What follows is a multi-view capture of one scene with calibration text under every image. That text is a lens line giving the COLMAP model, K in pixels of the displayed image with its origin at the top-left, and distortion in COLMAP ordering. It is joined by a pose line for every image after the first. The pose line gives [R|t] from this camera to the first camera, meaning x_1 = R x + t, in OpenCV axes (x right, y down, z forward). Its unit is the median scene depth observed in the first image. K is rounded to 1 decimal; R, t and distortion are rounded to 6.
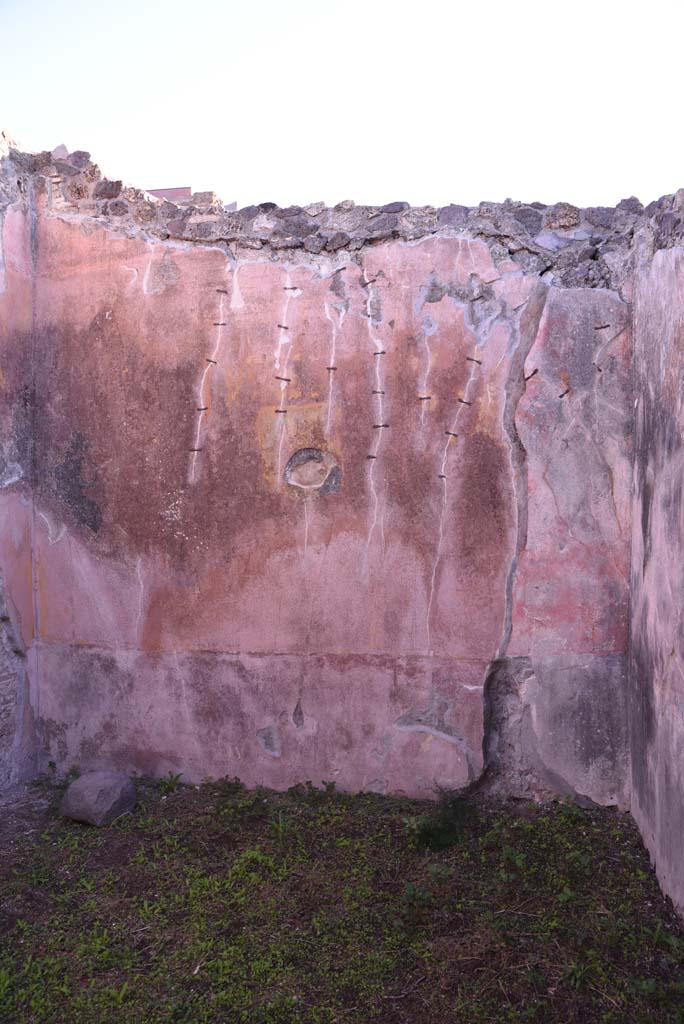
lens RADIAL K [[699.4, 0, 335.7], [0, 699.4, 501.9], [0, 0, 1]] dist [-0.134477, 0.092566]
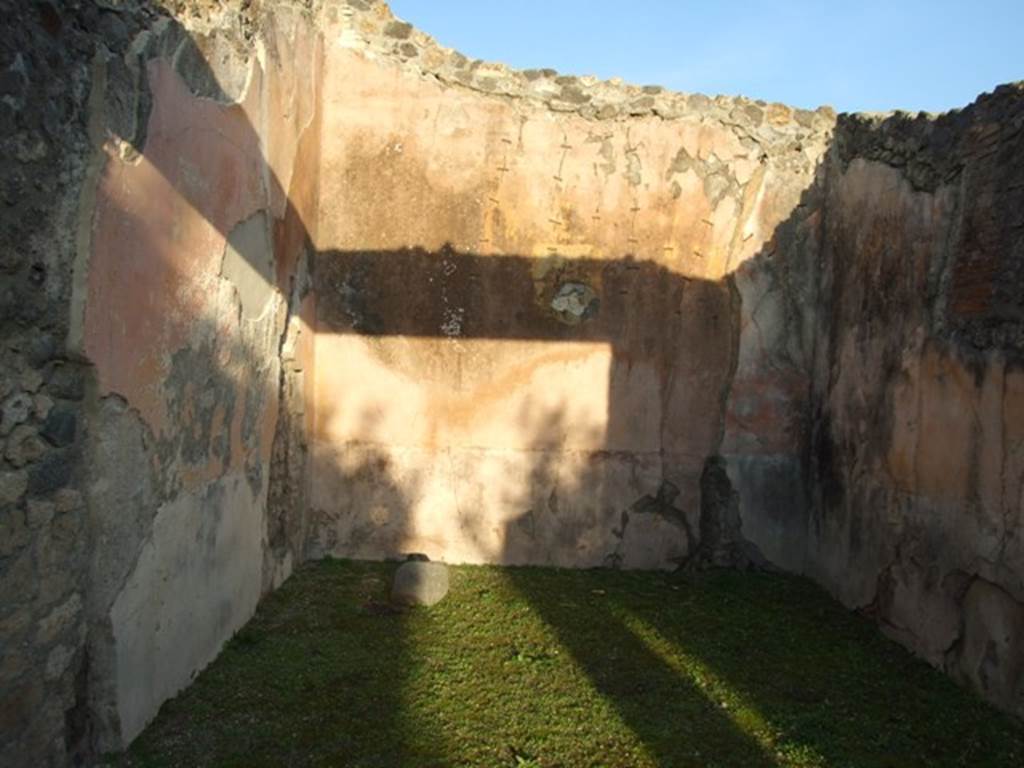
lens RADIAL K [[823.6, 0, 519.0], [0, 823.6, 379.6], [0, 0, 1]] dist [-0.055146, 0.032927]
pose [[0.967299, 0.046546, 0.249332, -0.473221], [-0.055263, 0.998077, 0.028071, 0.058362], [-0.247546, -0.040931, 0.968011, -0.369170]]
